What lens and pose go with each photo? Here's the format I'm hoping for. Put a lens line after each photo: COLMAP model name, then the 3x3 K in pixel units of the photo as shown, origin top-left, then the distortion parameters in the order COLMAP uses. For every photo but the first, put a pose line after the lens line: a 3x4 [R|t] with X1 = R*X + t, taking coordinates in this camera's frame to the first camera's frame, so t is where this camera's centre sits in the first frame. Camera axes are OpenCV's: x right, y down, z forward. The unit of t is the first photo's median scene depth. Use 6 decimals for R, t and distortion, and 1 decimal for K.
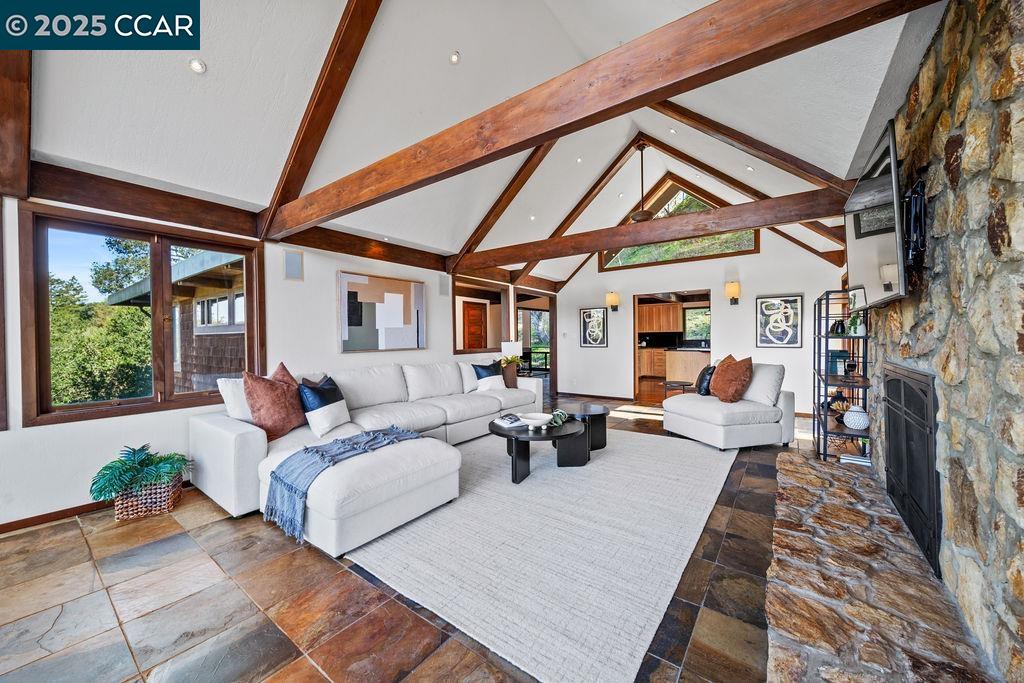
lens RADIAL K [[372.2, 0, 512.6], [0, 372.2, 338.5], [0, 0, 1]] dist [-0.000565, -0.000065]
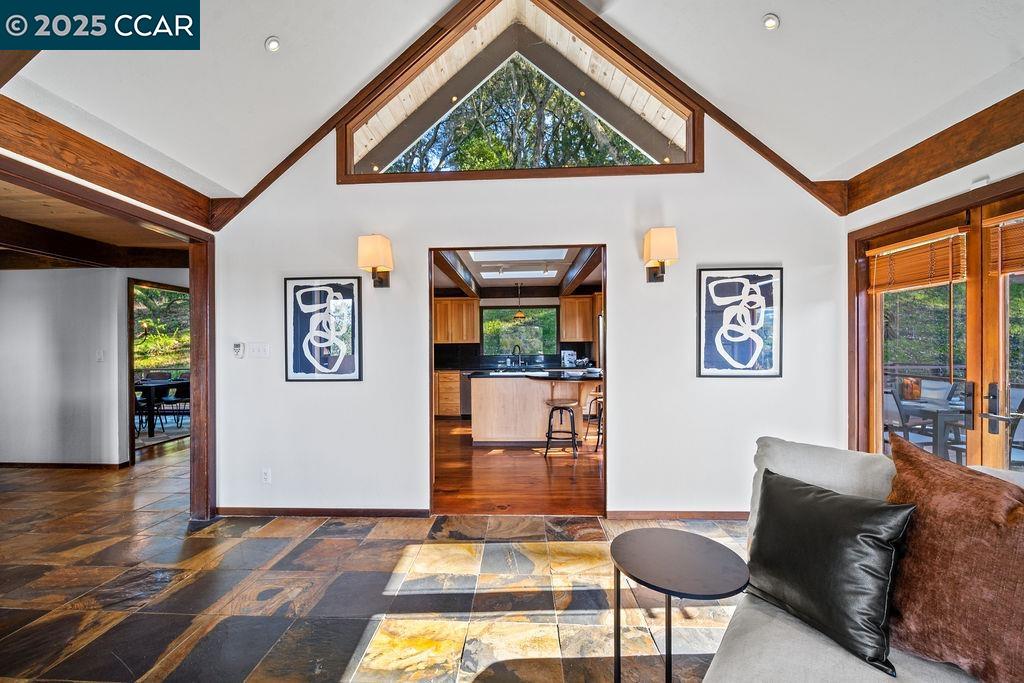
lens RADIAL K [[403.8, 0, 511.6], [0, 403.8, 343.8], [0, 0, 1]] dist [0.001522, 0.000052]
pose [[0.820615, 0.007335, 0.571434, 0.142710], [0.002739, 0.999856, -0.016767, -0.007091], [-0.571475, 0.015325, 0.820477, 0.565756]]
